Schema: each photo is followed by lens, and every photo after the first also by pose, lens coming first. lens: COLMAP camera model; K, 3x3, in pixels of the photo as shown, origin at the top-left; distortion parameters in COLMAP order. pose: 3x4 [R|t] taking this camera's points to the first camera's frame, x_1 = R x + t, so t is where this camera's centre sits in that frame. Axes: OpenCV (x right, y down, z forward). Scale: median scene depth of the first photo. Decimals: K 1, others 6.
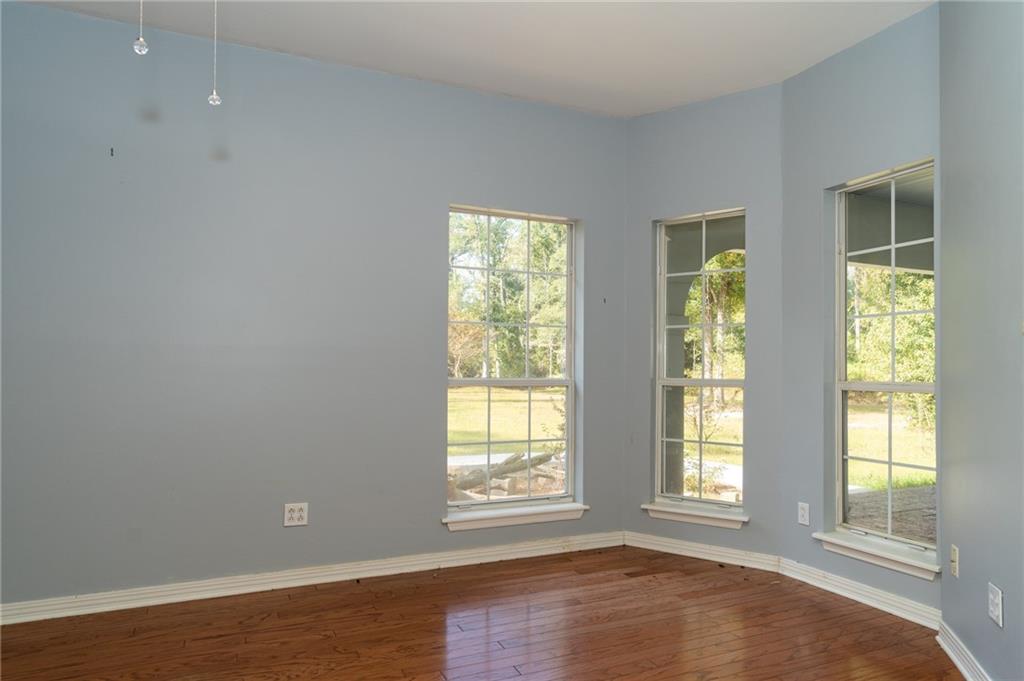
lens RADIAL K [[654.8, 0, 515.6], [0, 654.8, 359.1], [0, 0, 1]] dist [0.001963, 0.000397]
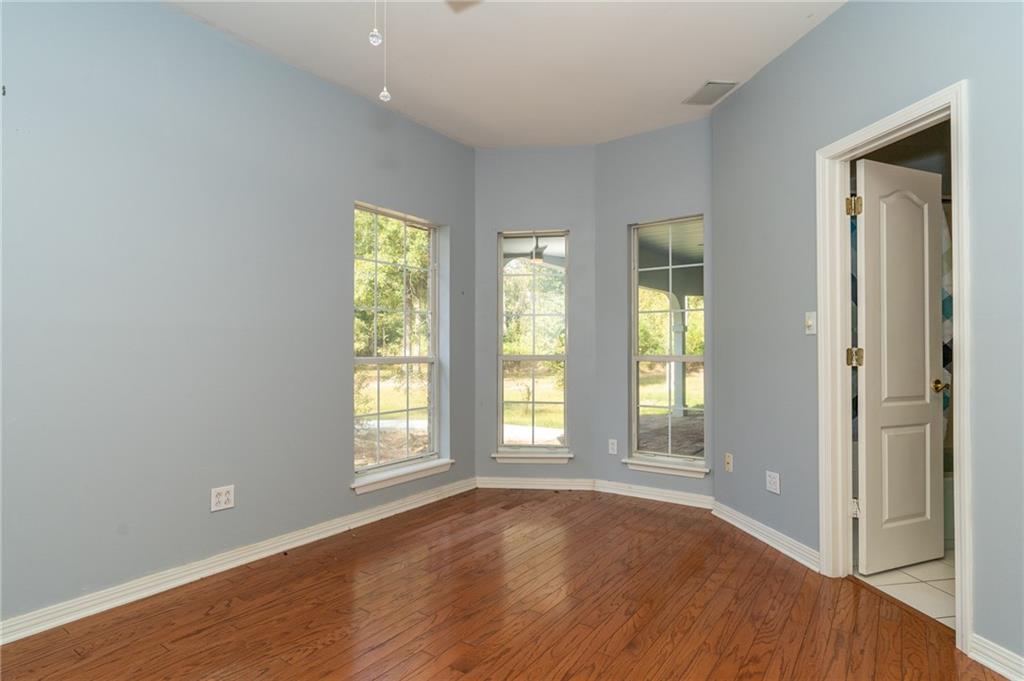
lens RADIAL K [[551.7, 0, 512.6], [0, 551.7, 343.2], [0, 0, 1]] dist [-0.000237, 0.001052]
pose [[0.862186, -0.003456, 0.506579, -0.368111], [0.000374, 0.999981, 0.006185, -0.000727], [-0.506591, -0.005143, 0.862171, 0.062406]]
